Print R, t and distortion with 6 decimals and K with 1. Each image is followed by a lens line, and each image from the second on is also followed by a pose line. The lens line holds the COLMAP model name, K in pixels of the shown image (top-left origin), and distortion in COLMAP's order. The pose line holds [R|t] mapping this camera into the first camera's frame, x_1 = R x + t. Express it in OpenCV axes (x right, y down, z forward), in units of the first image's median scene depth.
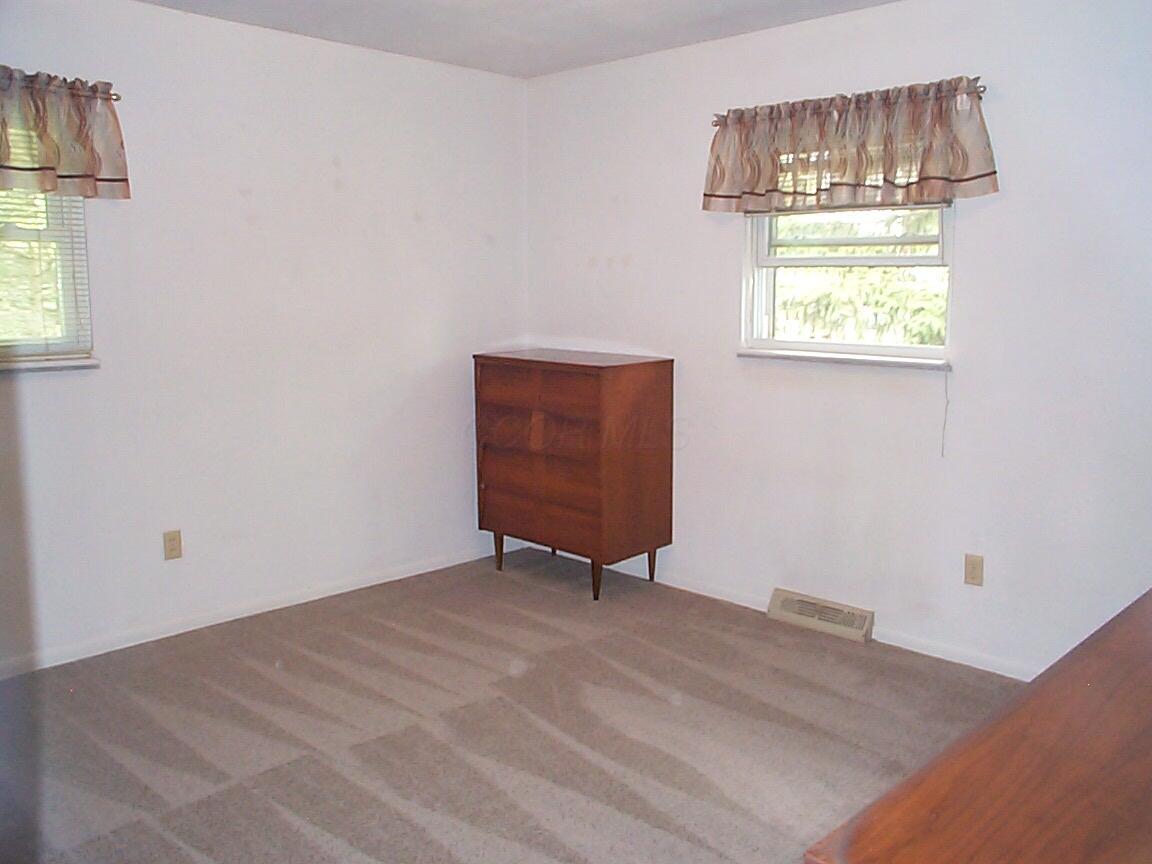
lens RADIAL K [[966.5, 0, 587.2], [0, 966.5, 430.6], [0, 0, 1]] dist [-0.131537, 0.160263]
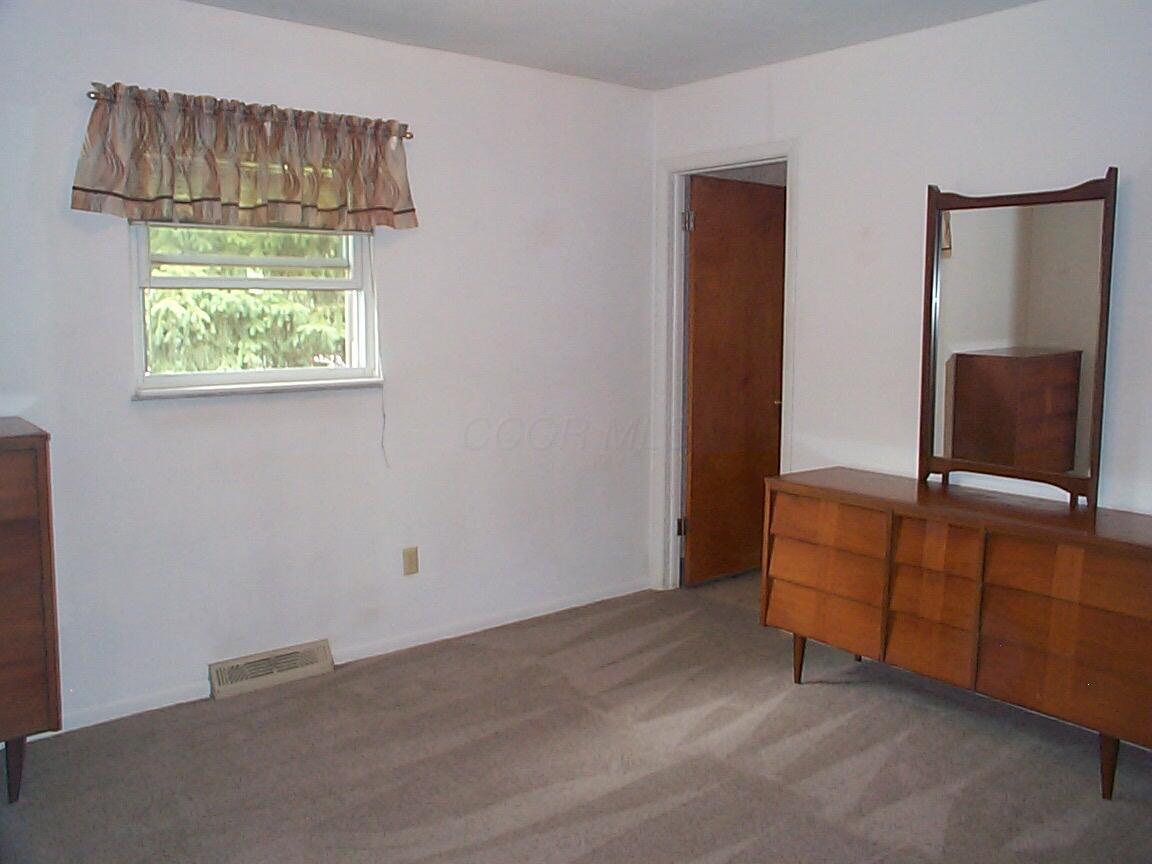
lens RADIAL K [[966.5, 0, 581.0], [0, 966.5, 428.4], [0, 0, 1]] dist [-0.131537, 0.160263]
pose [[0.113550, -0.120135, 0.986242, -0.635275], [0.144788, 0.984066, 0.103200, -0.090471], [-0.982926, 0.131078, 0.129134, 0.602317]]
